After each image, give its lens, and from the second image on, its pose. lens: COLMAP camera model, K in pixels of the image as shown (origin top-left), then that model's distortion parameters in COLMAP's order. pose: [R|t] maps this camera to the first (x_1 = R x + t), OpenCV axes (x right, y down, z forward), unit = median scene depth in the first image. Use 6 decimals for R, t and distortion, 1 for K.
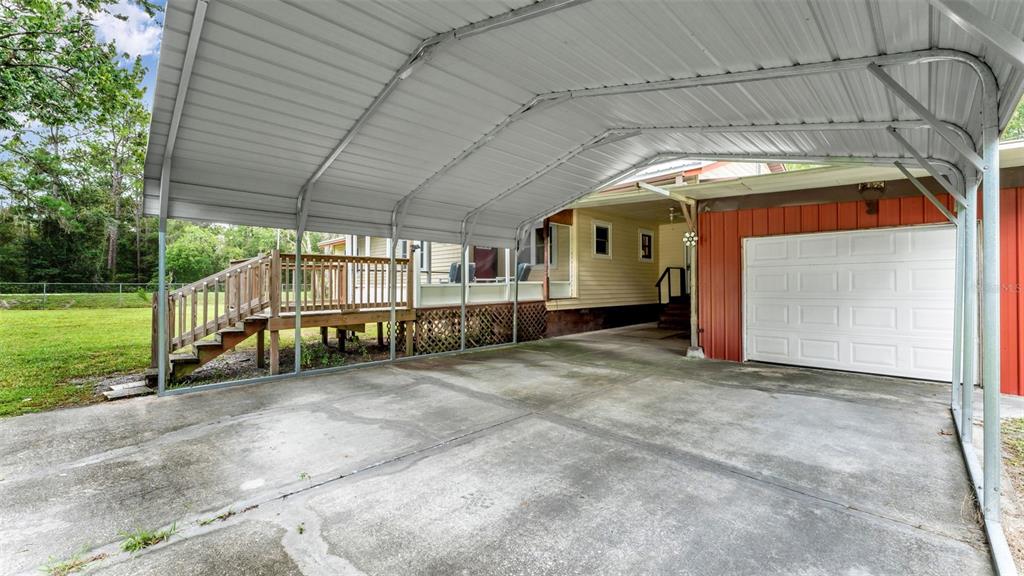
lens RADIAL K [[418.0, 0, 515.7], [0, 418.0, 286.1], [0, 0, 1]] dist [0.000658, 0.000146]
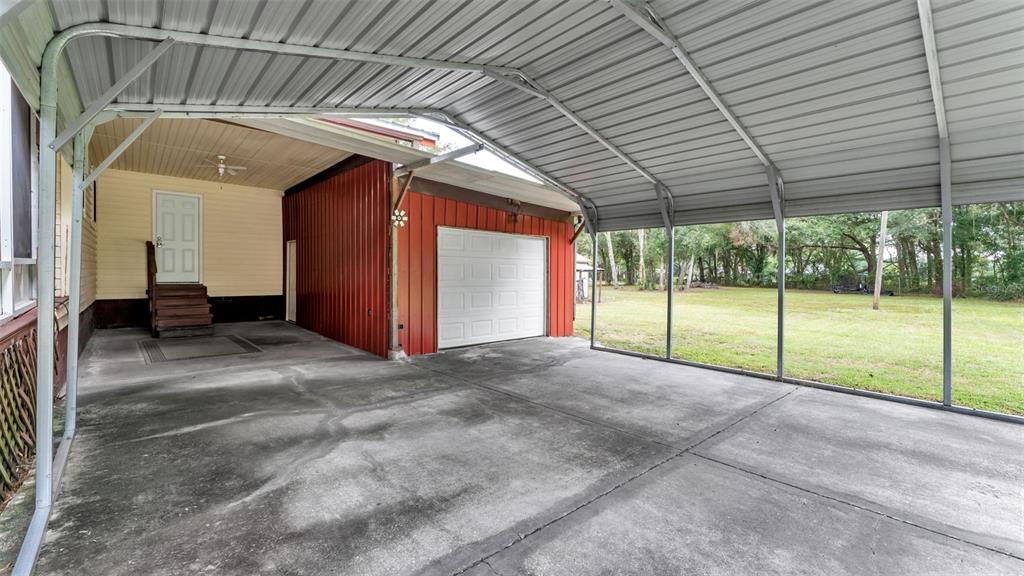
lens RADIAL K [[418.0, 0, 515.0], [0, 418.0, 283.5], [0, 0, 1]] dist [0.000658, 0.000146]
pose [[0.050818, -0.021079, 0.998485, -0.401104], [-0.015193, 0.999645, 0.021877, -0.003931], [-0.998592, -0.016282, 0.050480, 0.720218]]
